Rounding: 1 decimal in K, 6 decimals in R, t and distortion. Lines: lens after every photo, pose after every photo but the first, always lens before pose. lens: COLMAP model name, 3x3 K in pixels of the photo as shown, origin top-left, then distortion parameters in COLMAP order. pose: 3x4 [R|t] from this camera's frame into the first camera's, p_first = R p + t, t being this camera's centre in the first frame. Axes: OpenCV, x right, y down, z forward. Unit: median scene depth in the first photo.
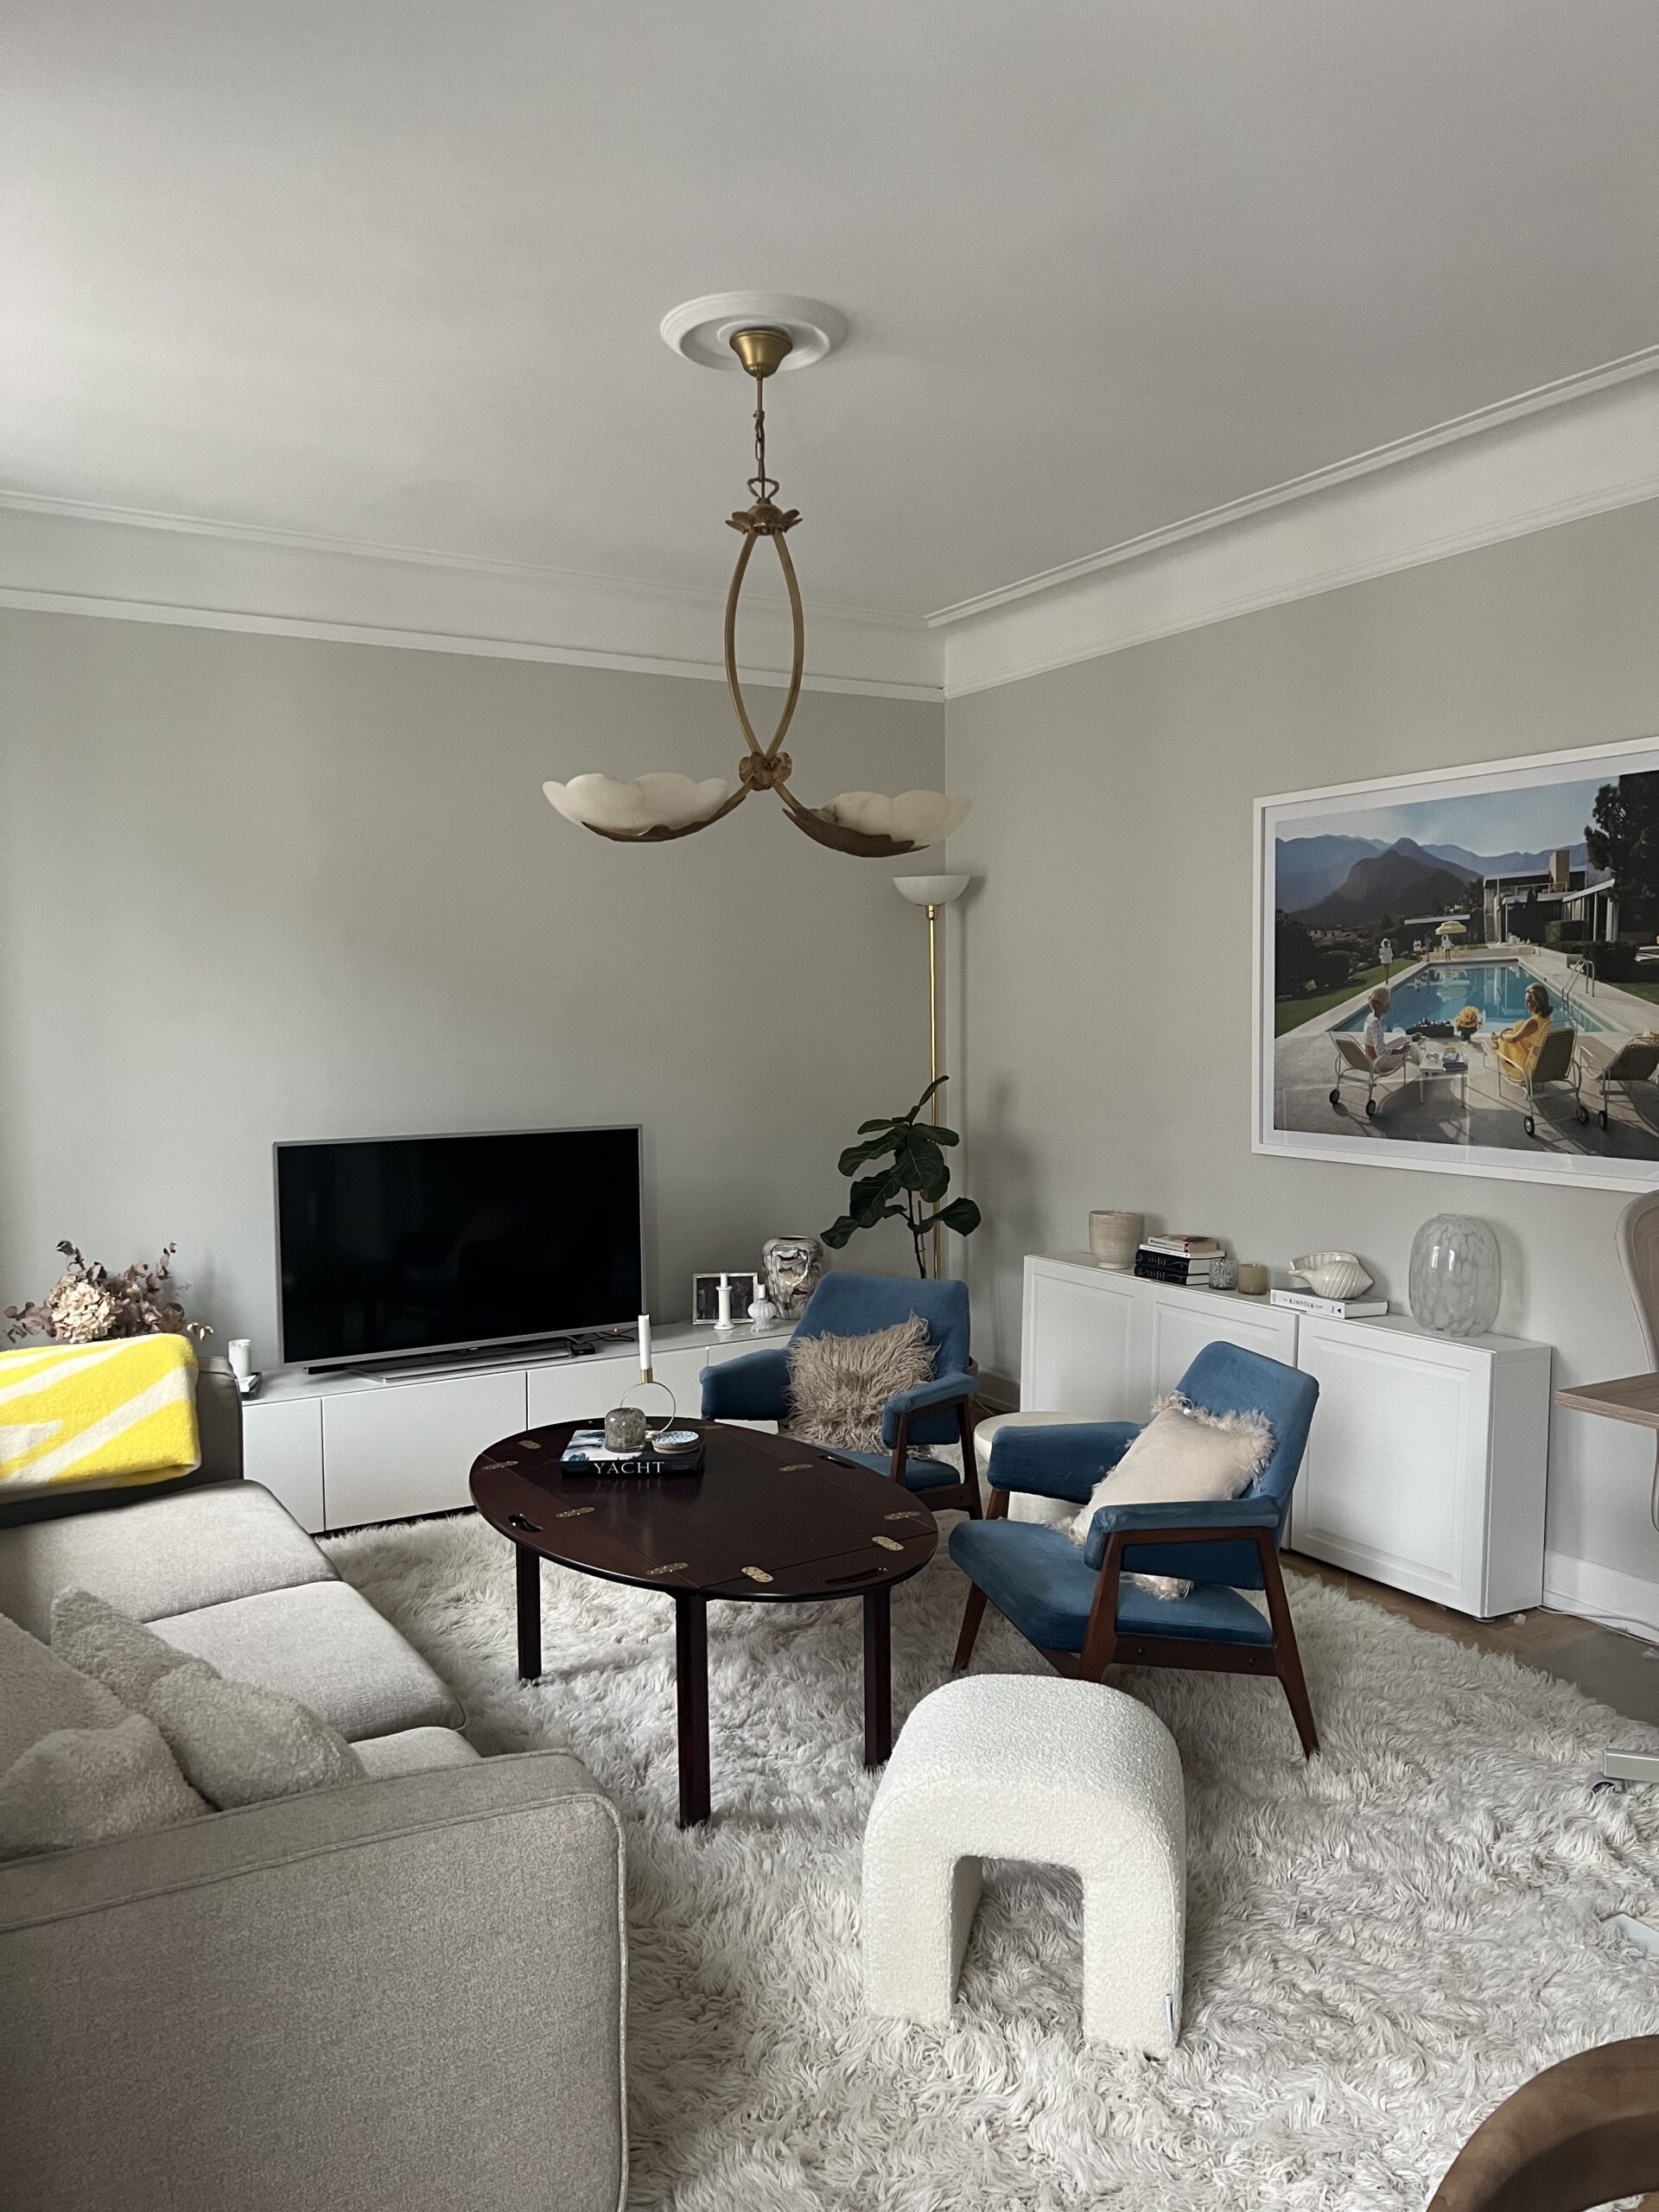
lens RADIAL K [[1681.8, 0, 821.9], [0, 1681.8, 1112.7], [0, 0, 1]] dist [0.091878, -0.090074]
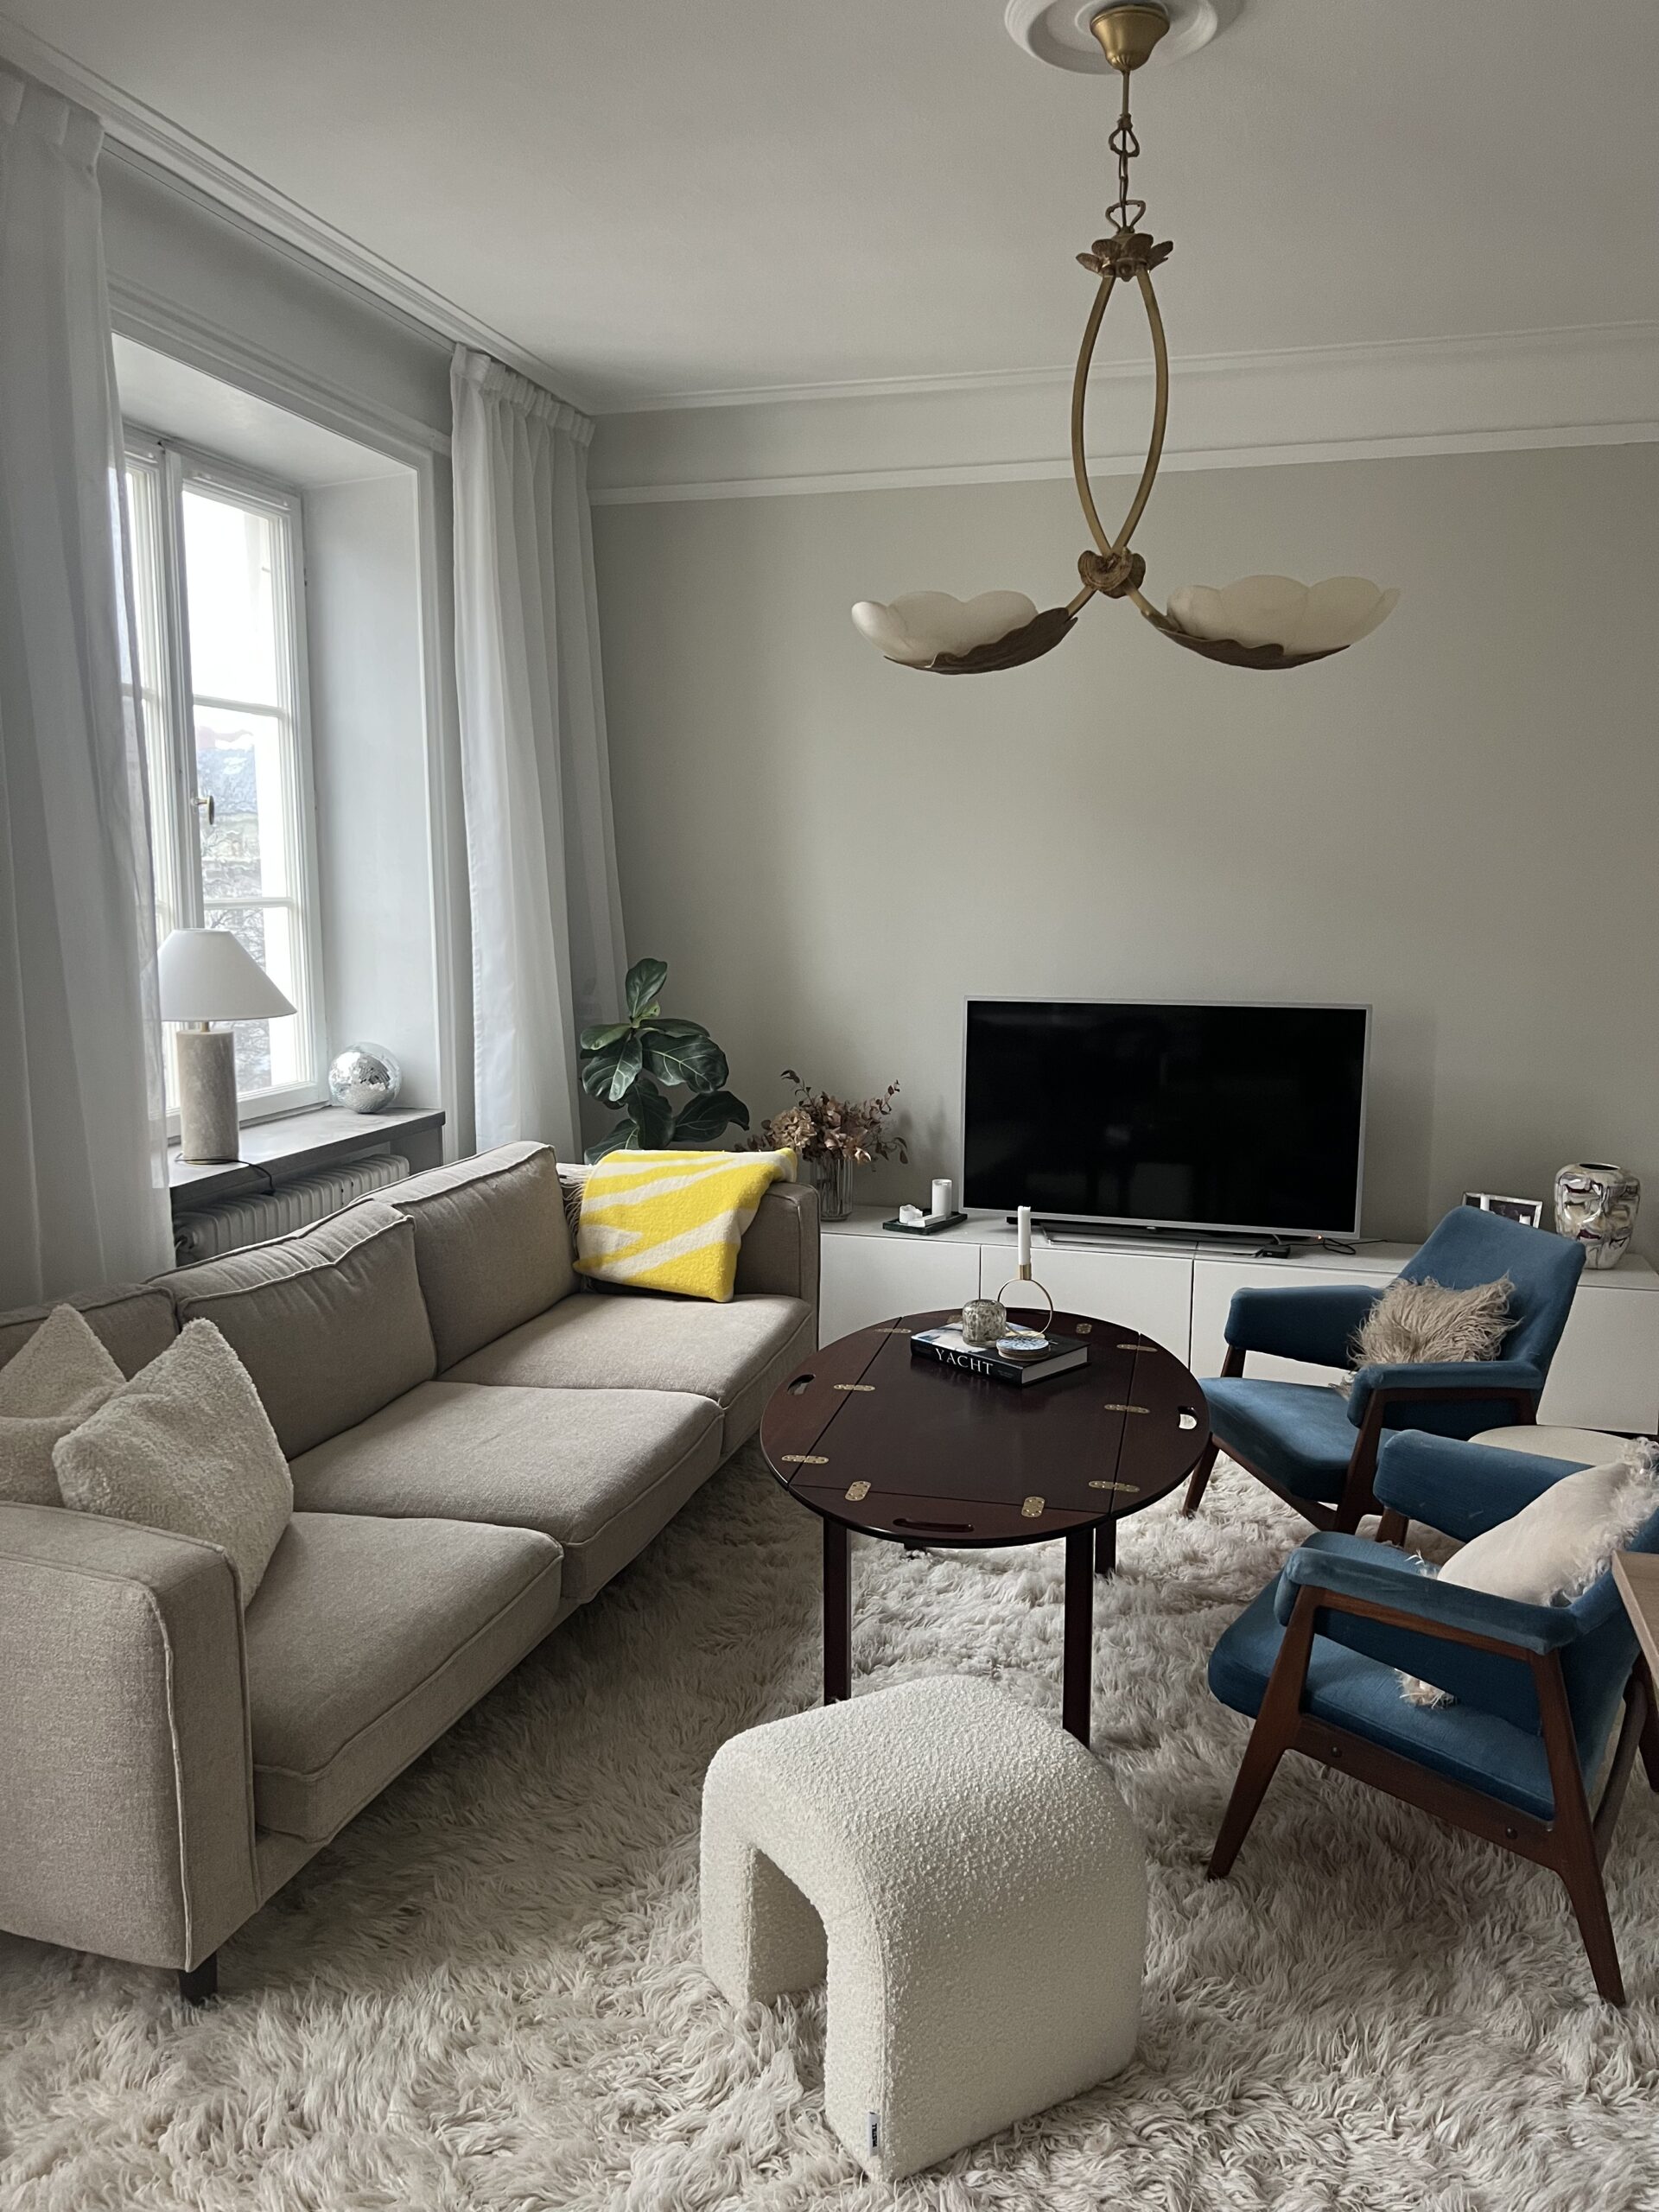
lens RADIAL K [[1681.8, 0, 821.9], [0, 1681.8, 1112.7], [0, 0, 1]] dist [0.091878, -0.090074]
pose [[0.690135, 0.121369, -0.713431, 0.487585], [-0.063021, 0.992170, 0.107825, -0.021704], [0.720932, -0.029453, 0.692380, 0.310686]]
